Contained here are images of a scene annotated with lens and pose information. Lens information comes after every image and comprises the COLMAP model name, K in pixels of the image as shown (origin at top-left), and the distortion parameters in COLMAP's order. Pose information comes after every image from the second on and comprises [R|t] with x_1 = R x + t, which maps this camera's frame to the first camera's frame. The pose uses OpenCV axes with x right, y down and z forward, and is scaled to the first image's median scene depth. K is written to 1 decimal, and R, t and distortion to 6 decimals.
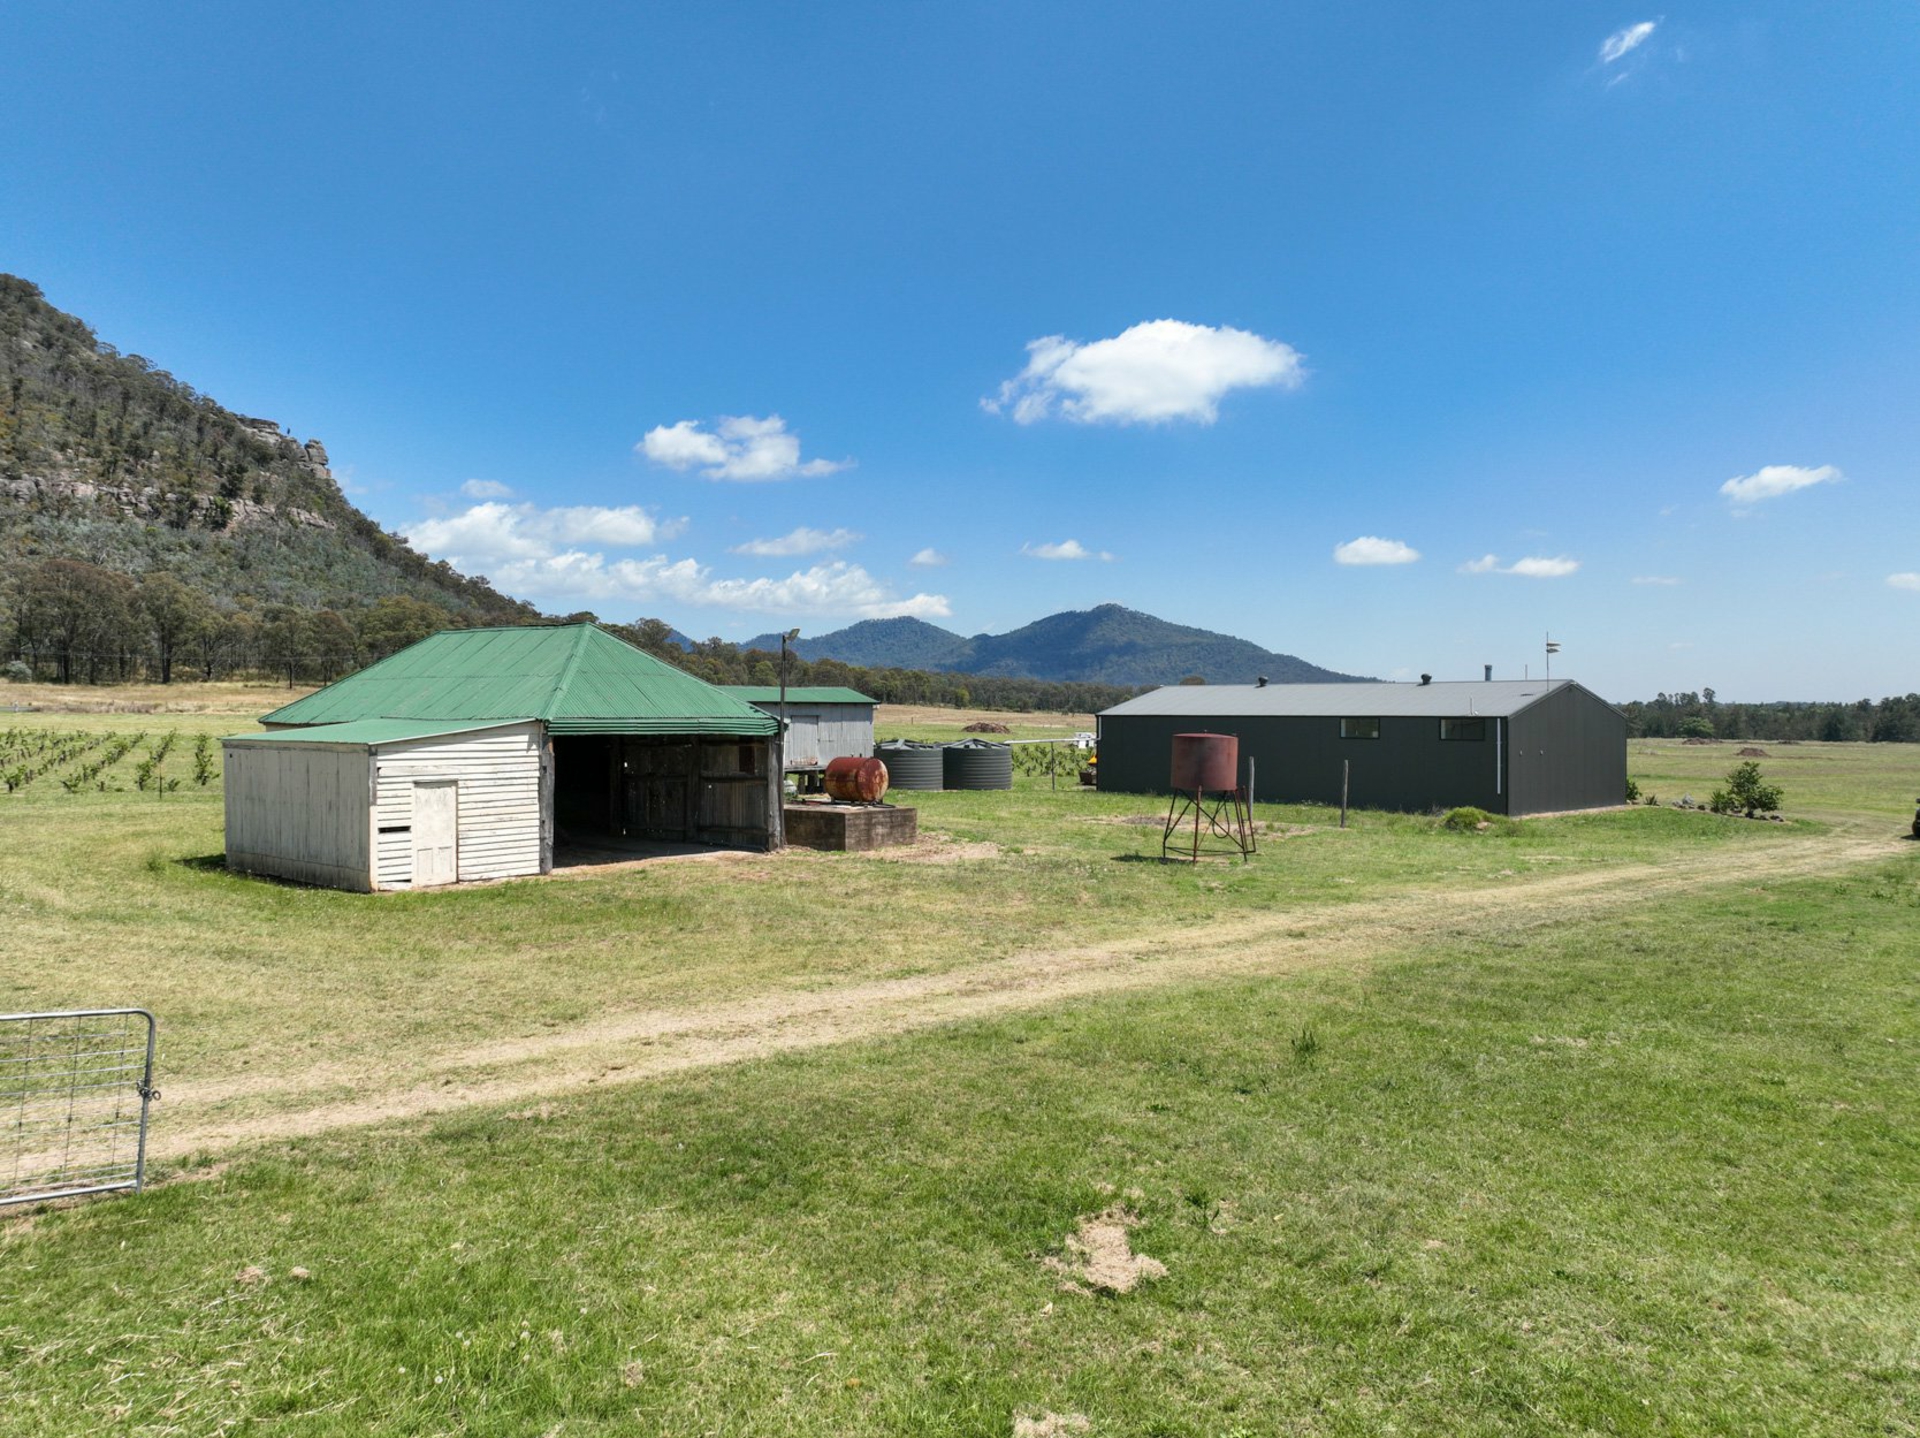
lens RADIAL K [[1355.0, 0, 960.0], [0, 1355.0, 719.0], [0, 0, 1]] dist [-0.005192, 0.035868]
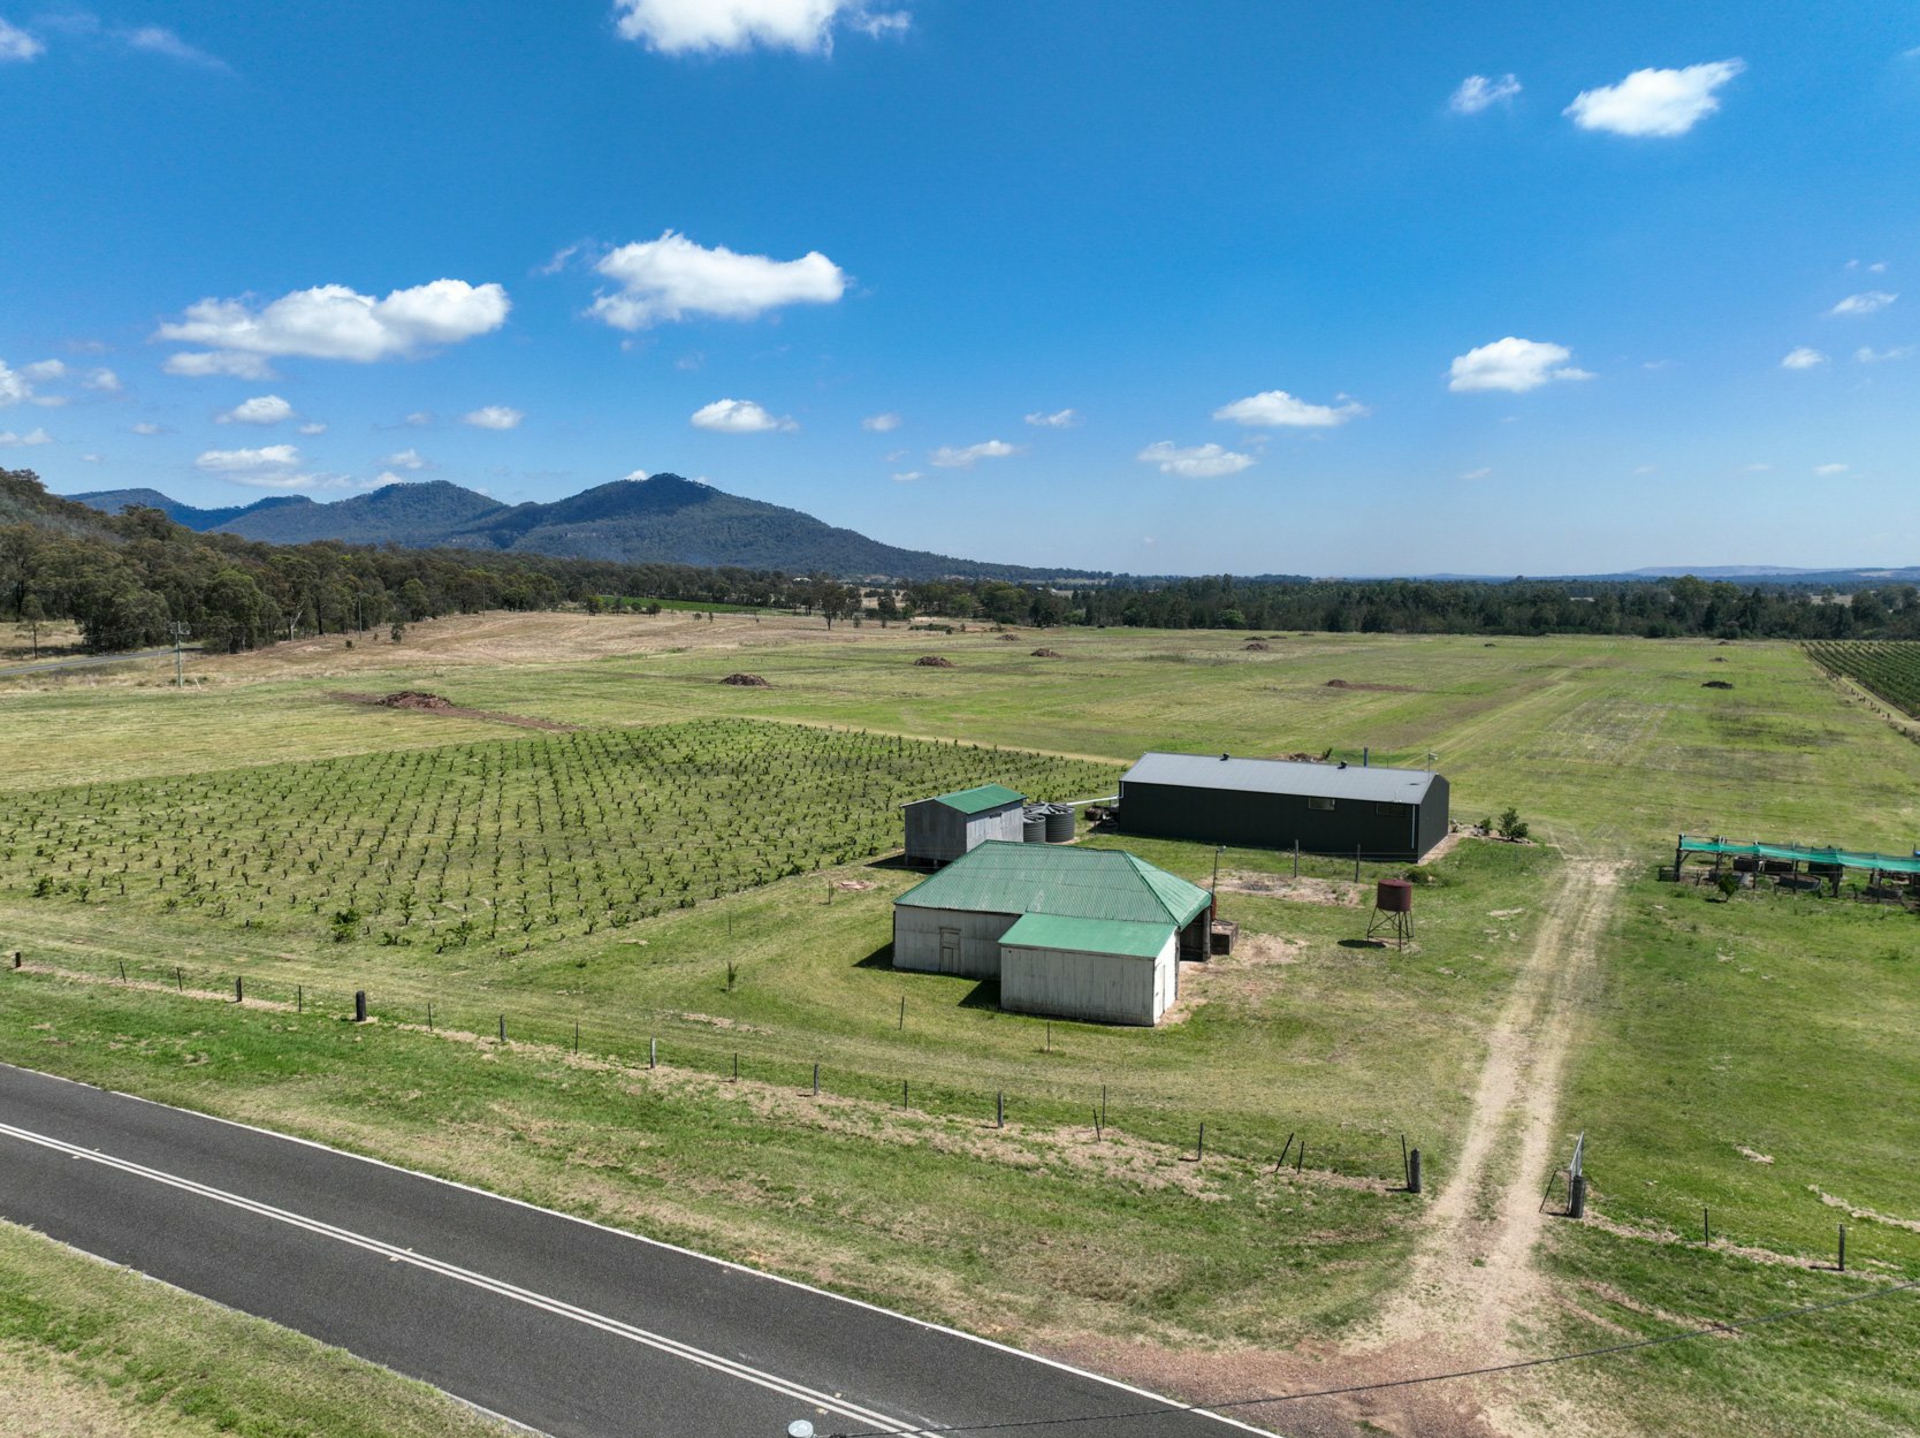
lens RADIAL K [[1355.0, 0, 960.0], [0, 1355.0, 719.0], [0, 0, 1]] dist [-0.005192, 0.035868]
pose [[0.947075, -0.035369, 0.319057, -0.095905], [0.004451, 0.995263, 0.097115, -0.038488], [-0.320981, -0.090555, 0.942747, -0.058783]]
